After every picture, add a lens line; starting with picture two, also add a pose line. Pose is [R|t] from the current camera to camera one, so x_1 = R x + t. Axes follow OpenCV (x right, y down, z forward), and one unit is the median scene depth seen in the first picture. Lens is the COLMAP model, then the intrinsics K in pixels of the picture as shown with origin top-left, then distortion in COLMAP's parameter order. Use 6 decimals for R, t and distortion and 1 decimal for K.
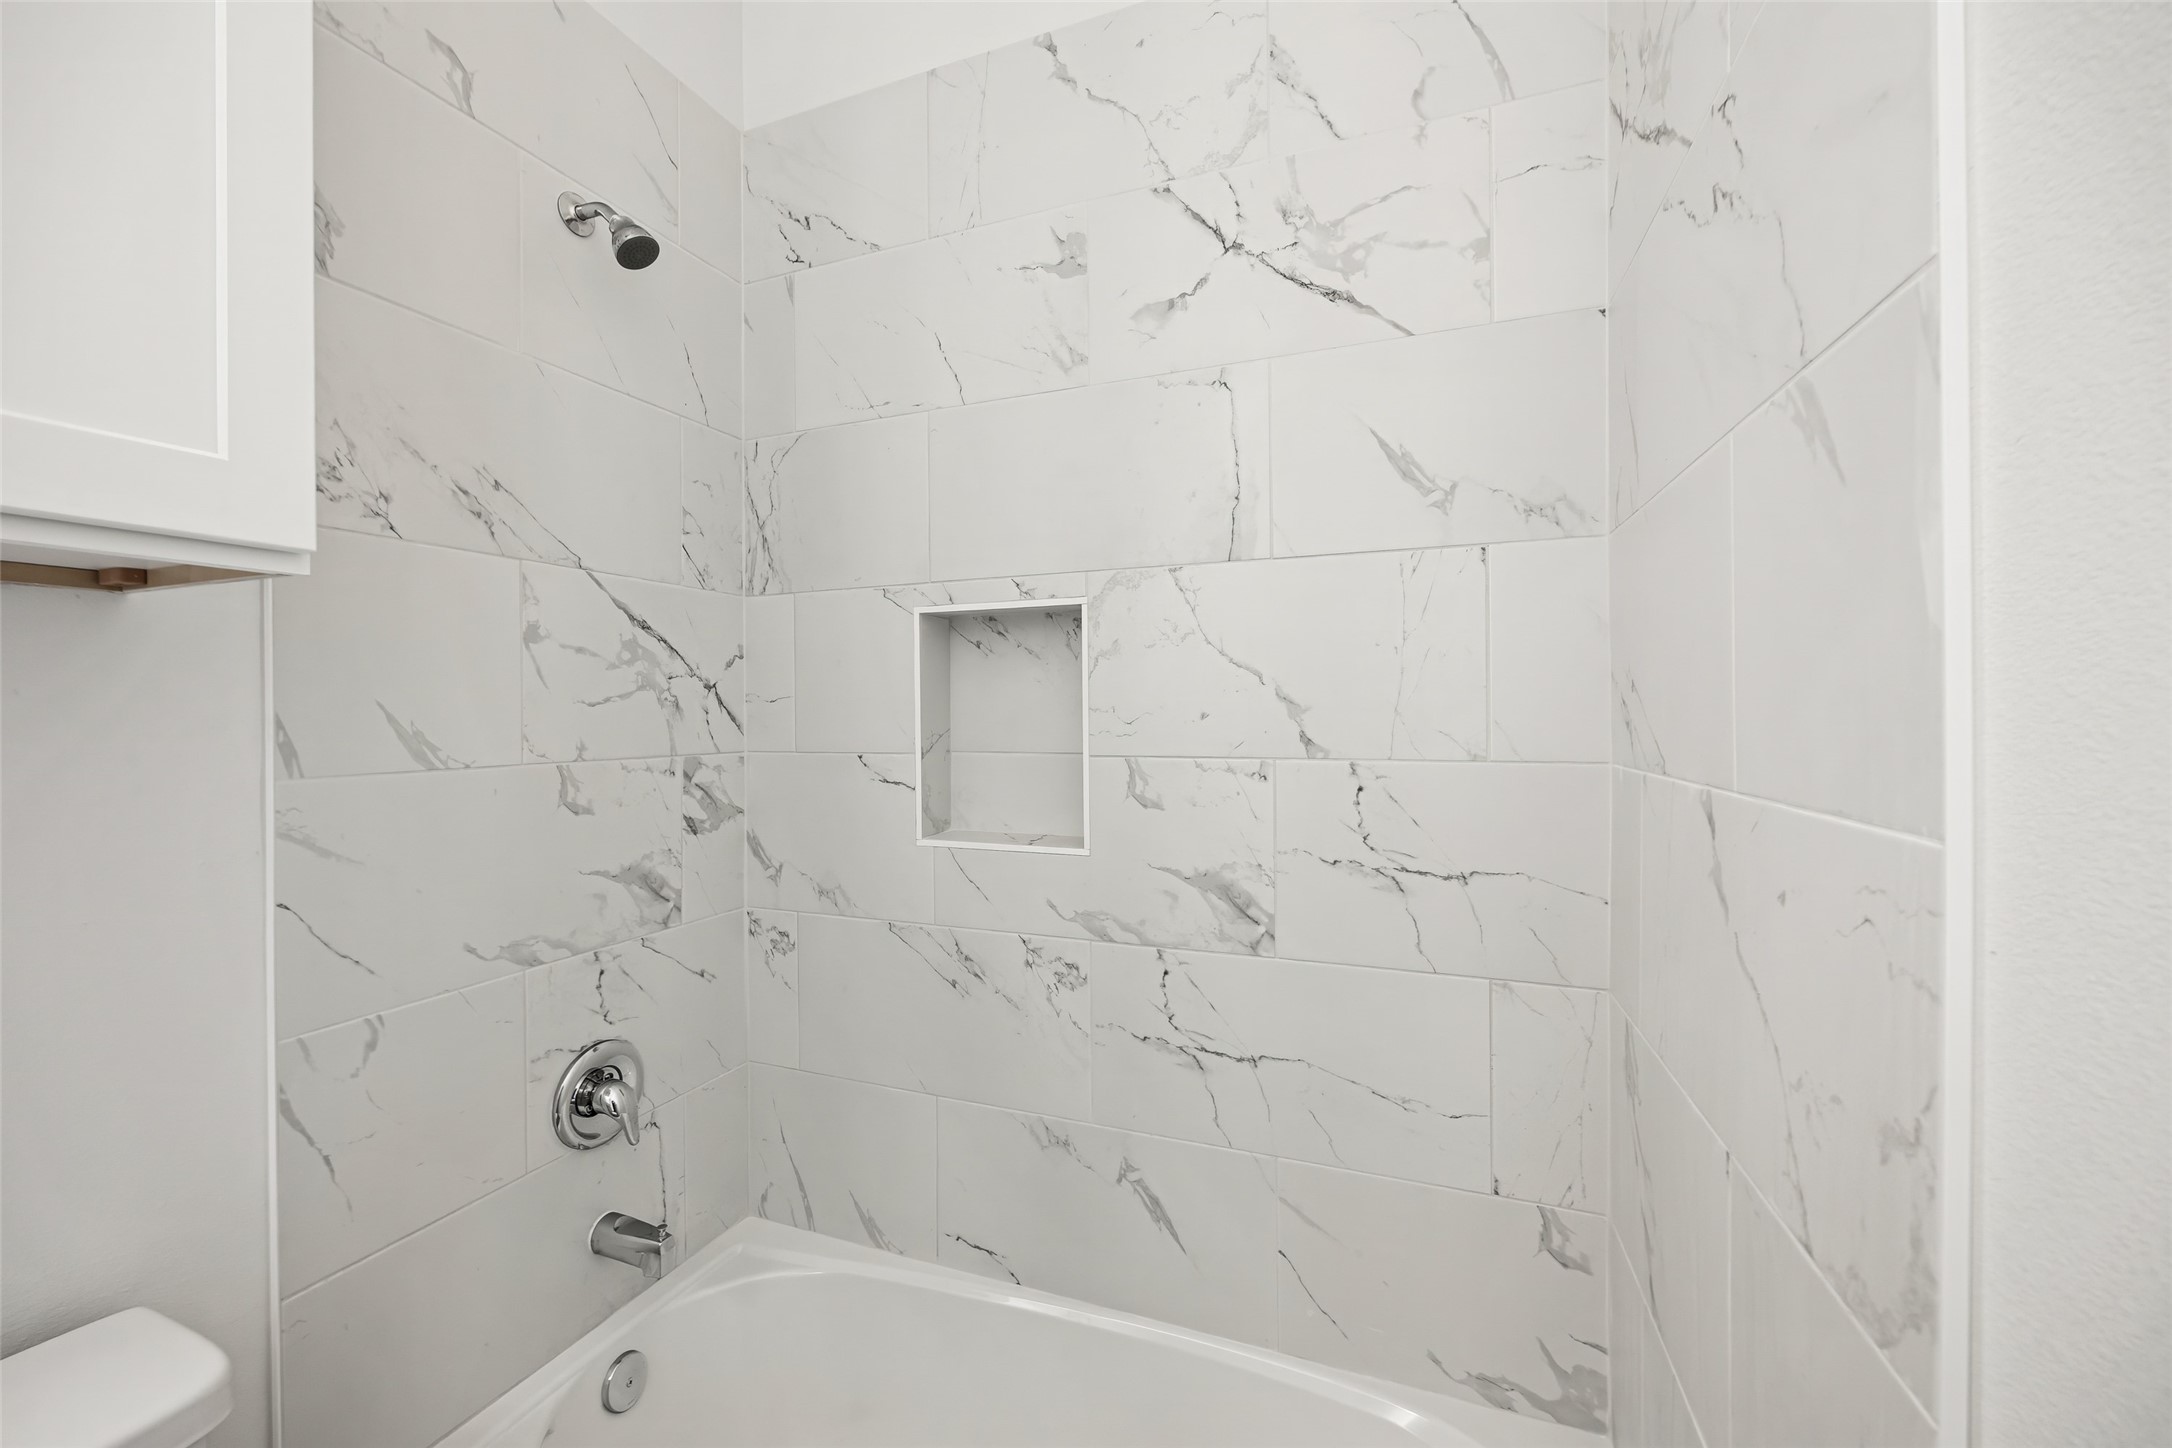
lens RADIAL K [[843.0, 0, 1075.7], [0, 843.0, 708.7], [0, 0, 1]] dist [-0.001785, -0.000137]
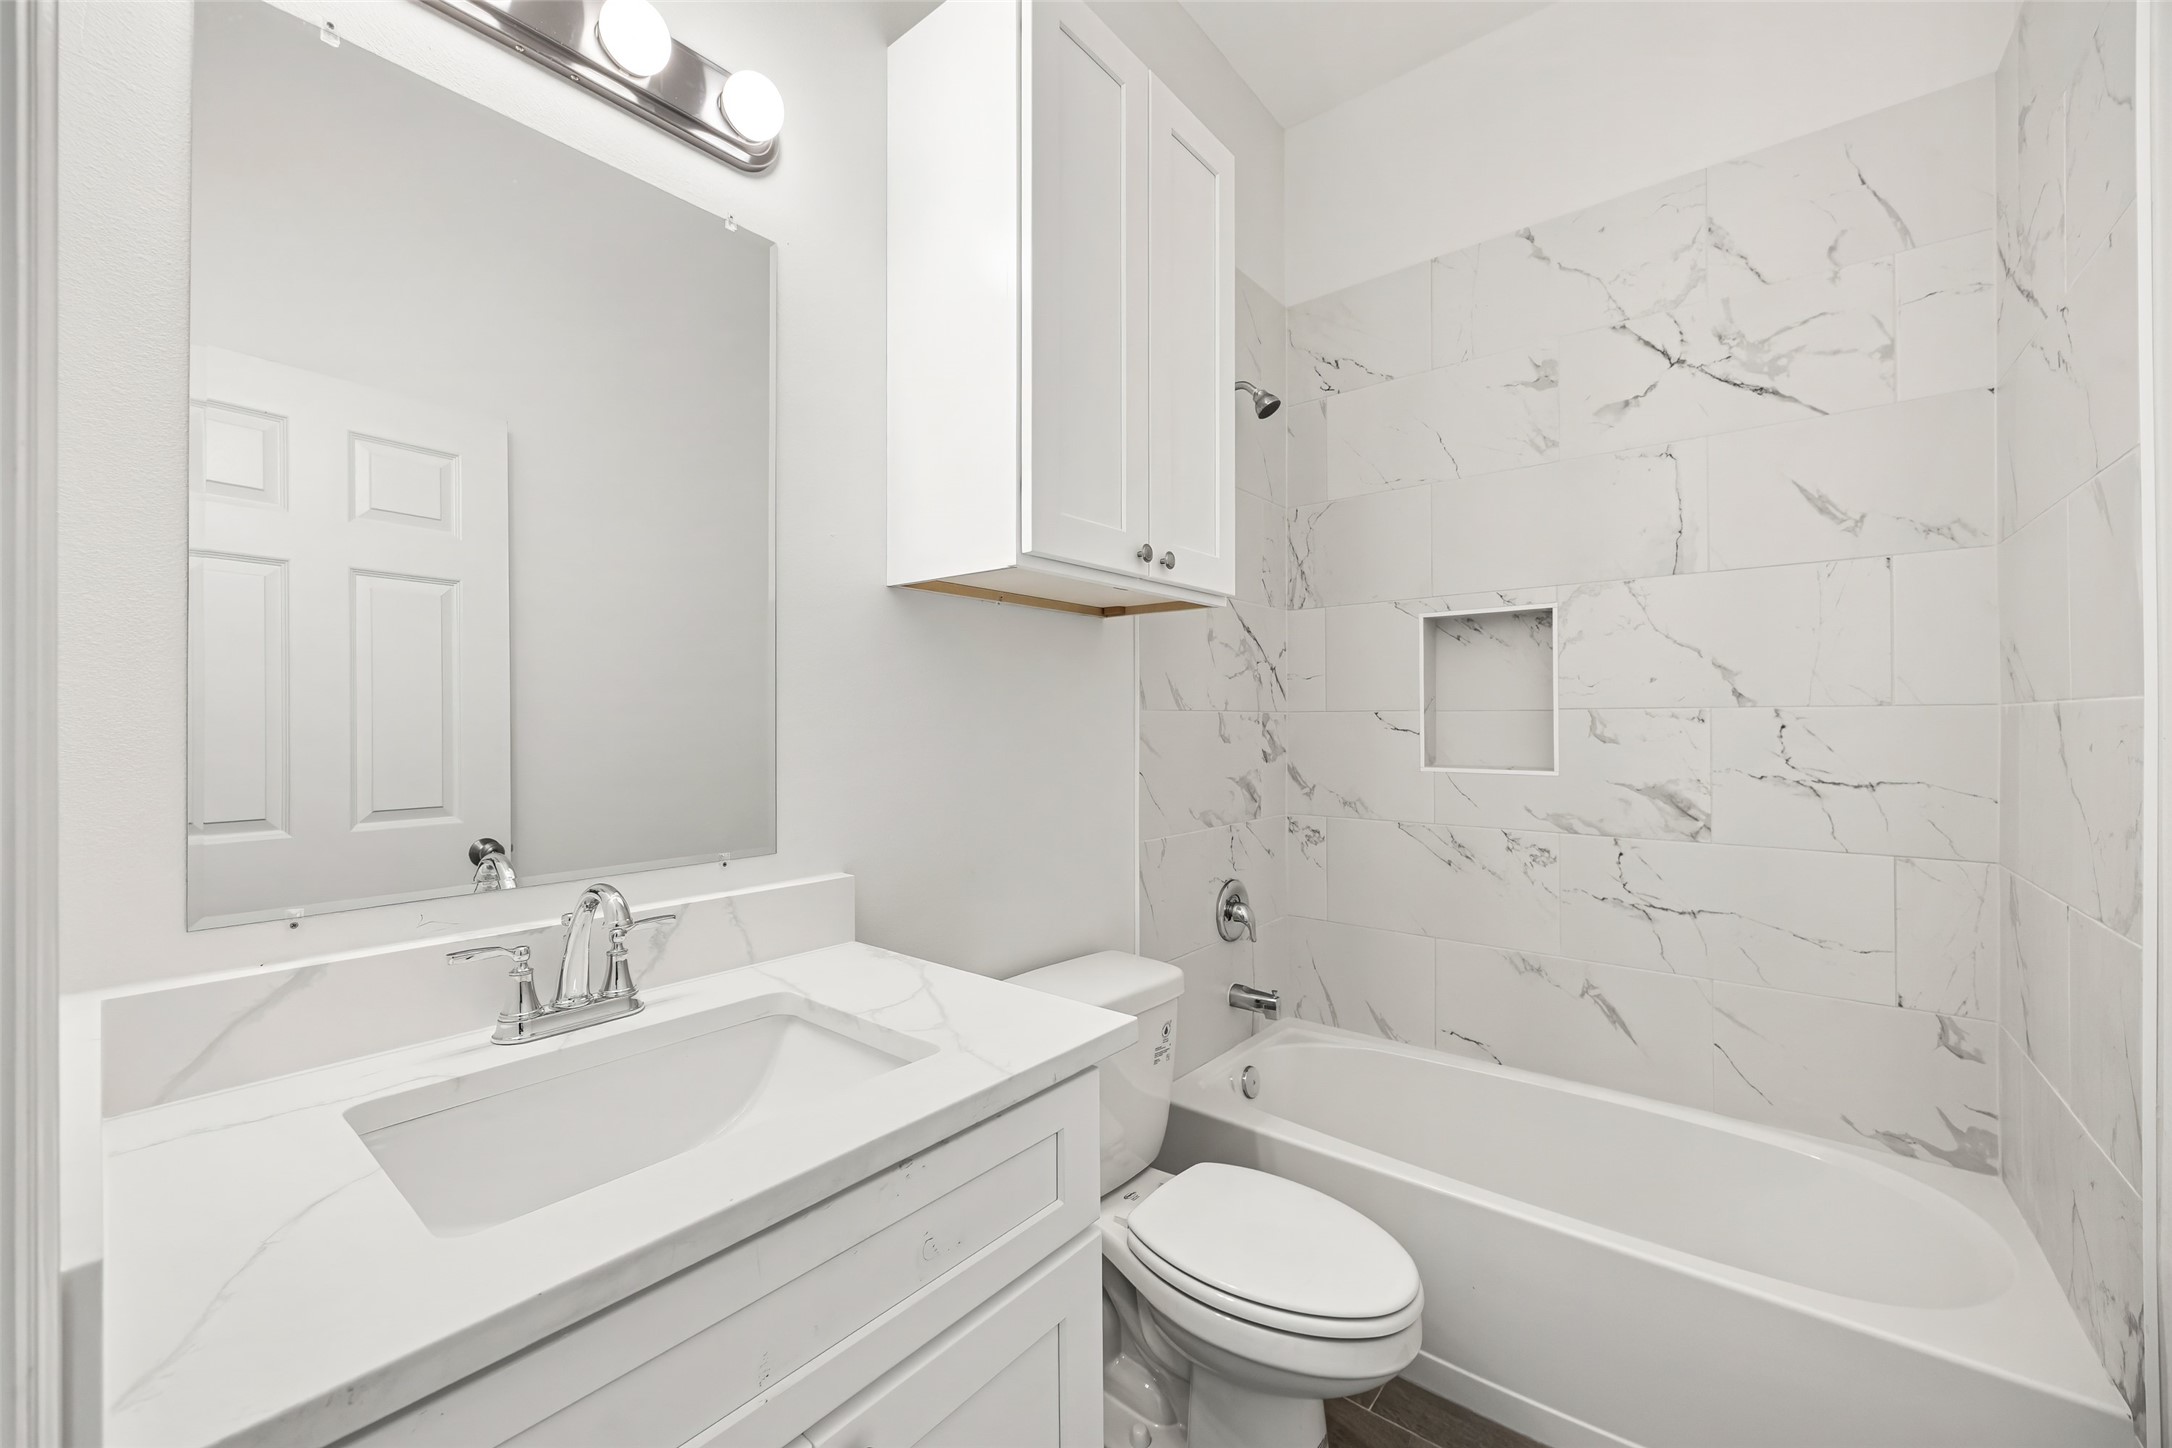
lens RADIAL K [[835.9, 0, 1086.8], [0, 835.9, 713.5], [0, 0, 1]] dist [0.001773, -0.000529]
pose [[0.954843, 0.000767, -0.297109, -0.357225], [-0.001746, 0.999994, -0.003027, 0.073348], [0.297105, 0.003409, 0.954839, -0.691293]]
